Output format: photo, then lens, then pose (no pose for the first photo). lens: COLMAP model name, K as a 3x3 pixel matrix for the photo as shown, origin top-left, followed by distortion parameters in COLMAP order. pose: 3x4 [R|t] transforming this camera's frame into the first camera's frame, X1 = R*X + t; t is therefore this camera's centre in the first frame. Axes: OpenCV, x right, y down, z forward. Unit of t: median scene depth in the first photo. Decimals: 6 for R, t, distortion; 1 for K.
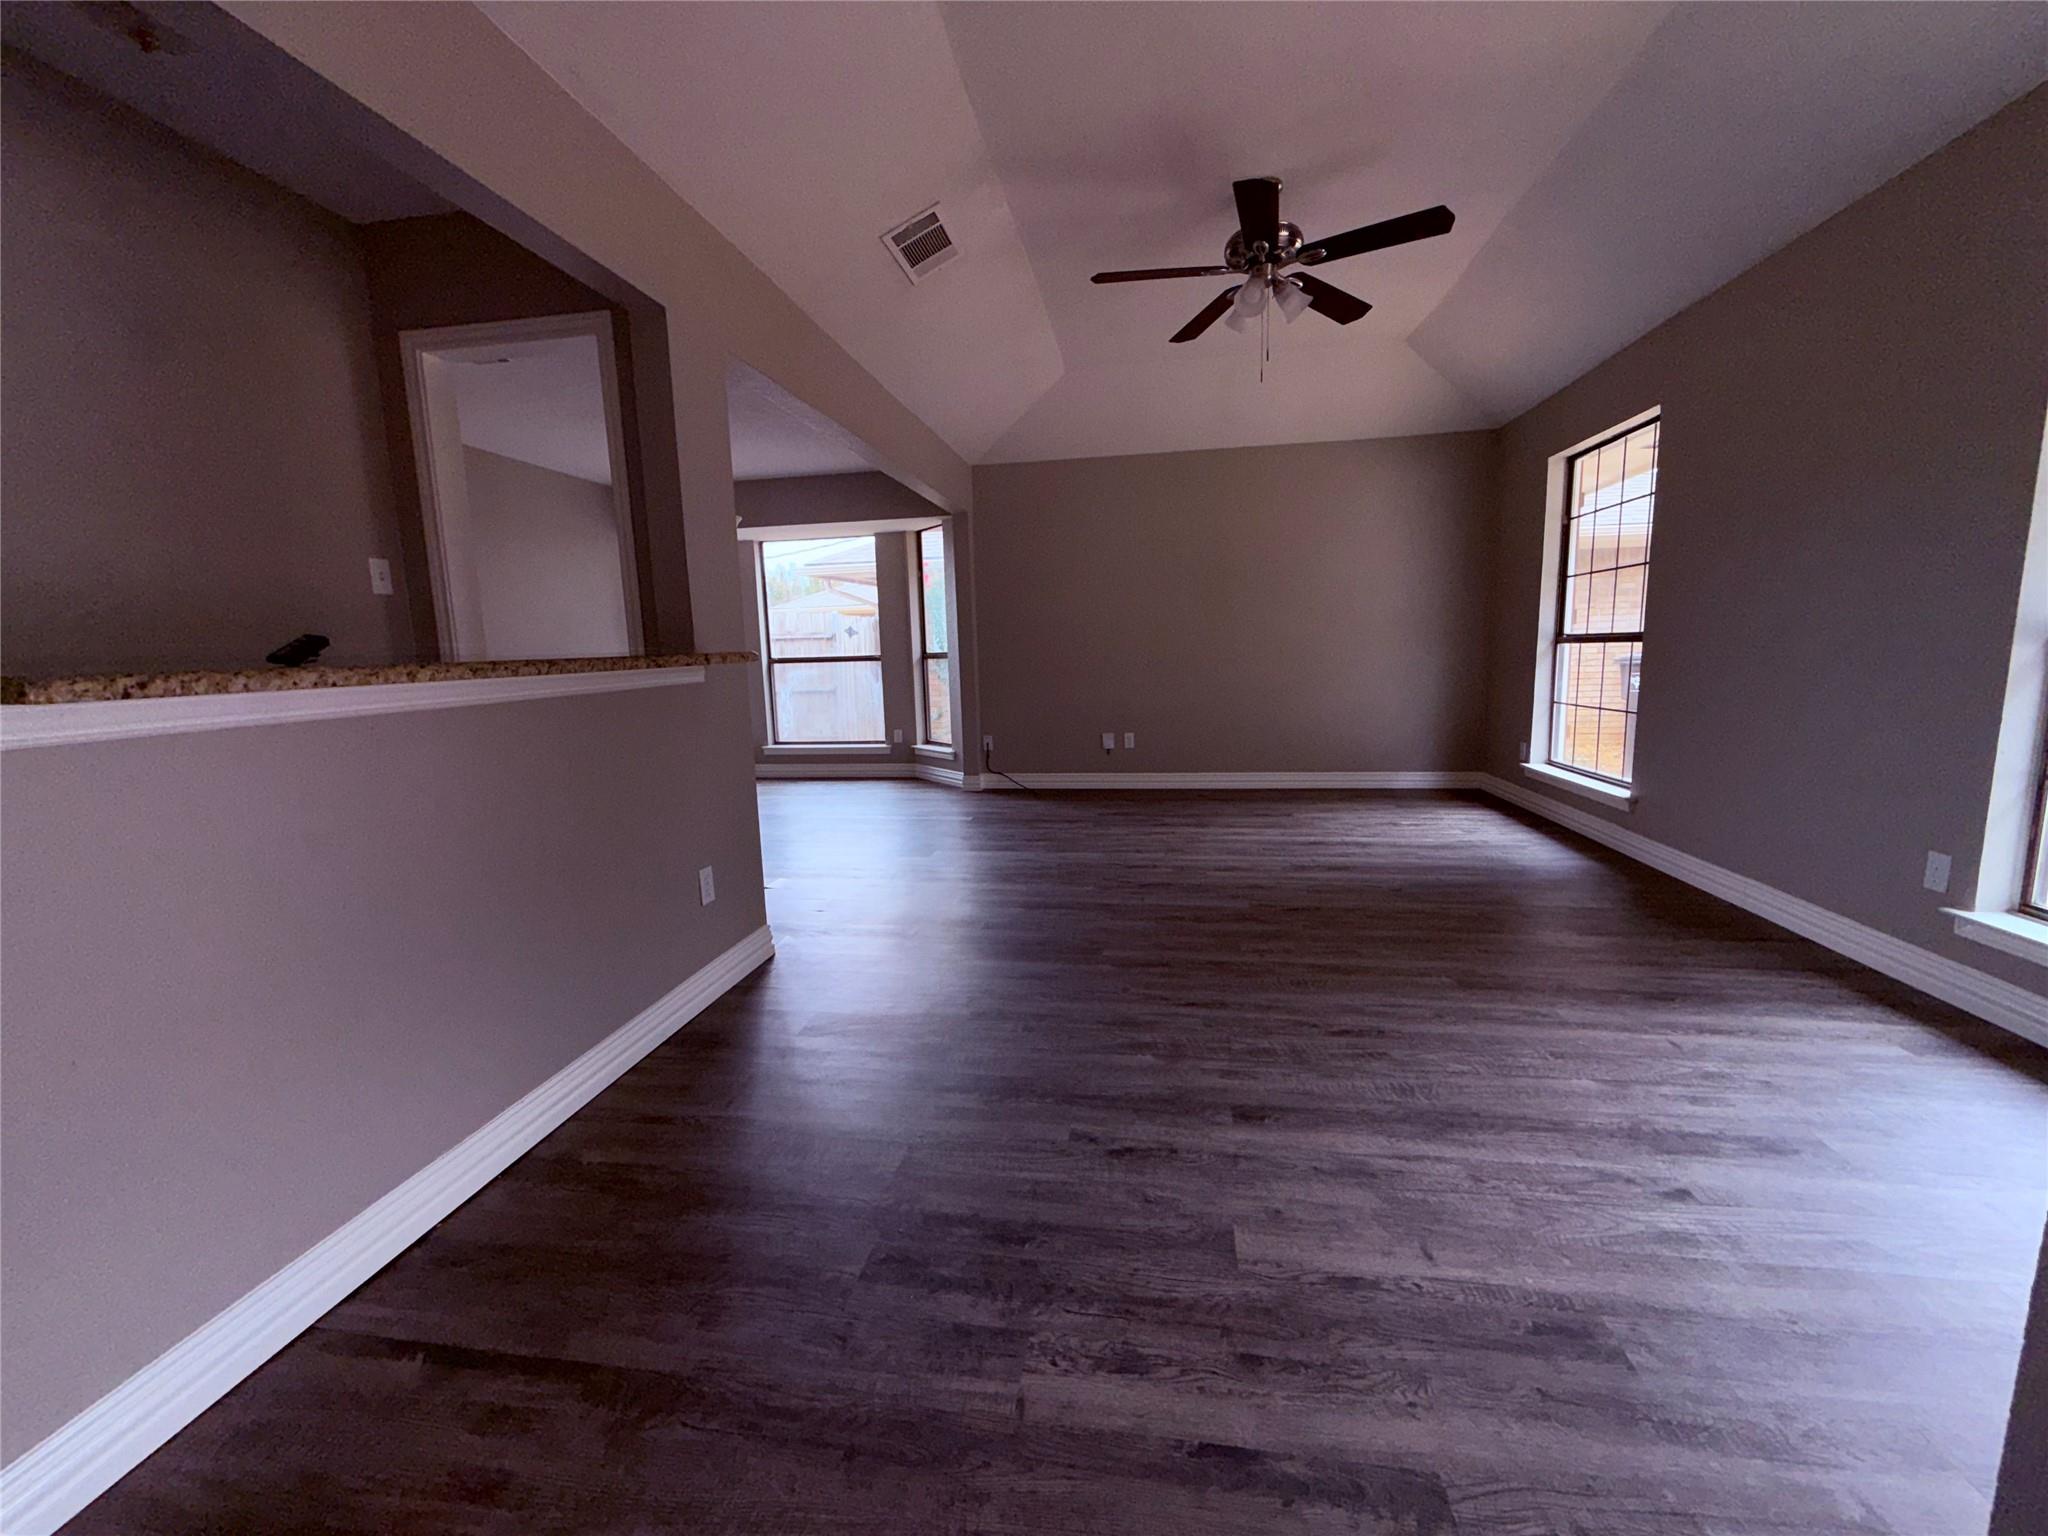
lens RADIAL K [[852.7, 0, 1024.0], [0, 852.7, 768.0], [0, 0, 1]] dist [0.000403, -0.000082]
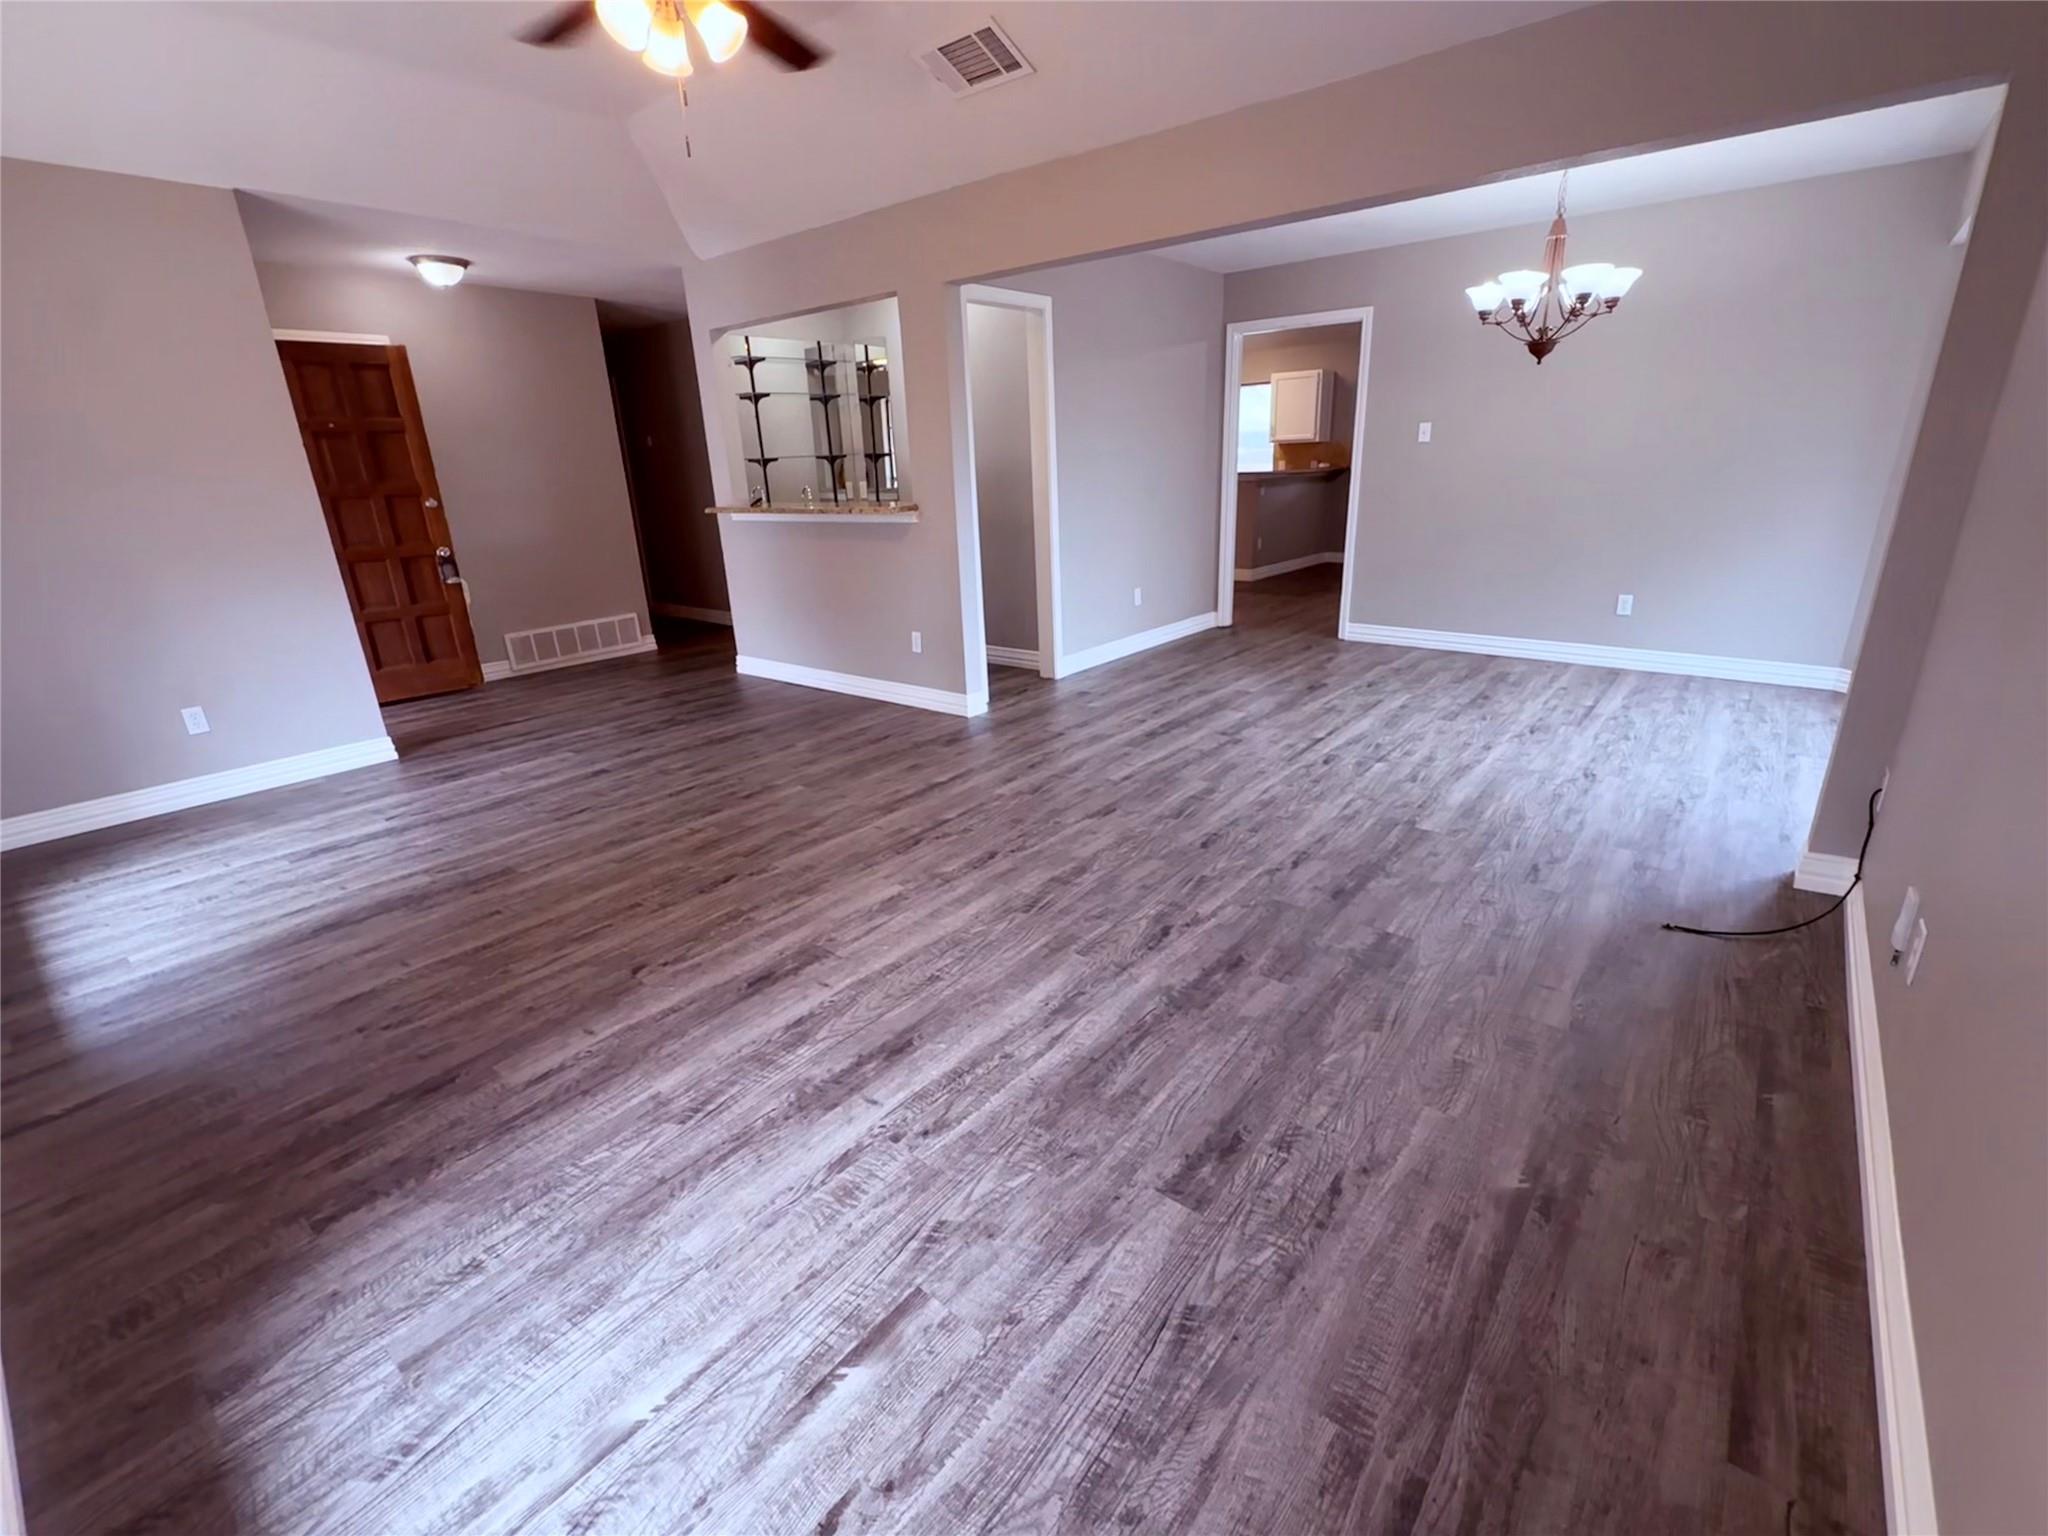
lens RADIAL K [[895.4, 0, 1024.0], [0, 895.4, 768.0], [0, 0, 1]] dist [0.000438, -0.000238]
pose [[-0.509399, 0.326852, -0.796040, 1.121986], [-0.069859, 0.906297, 0.416828, -0.433623], [0.857690, 0.267943, -0.438833, 2.174066]]
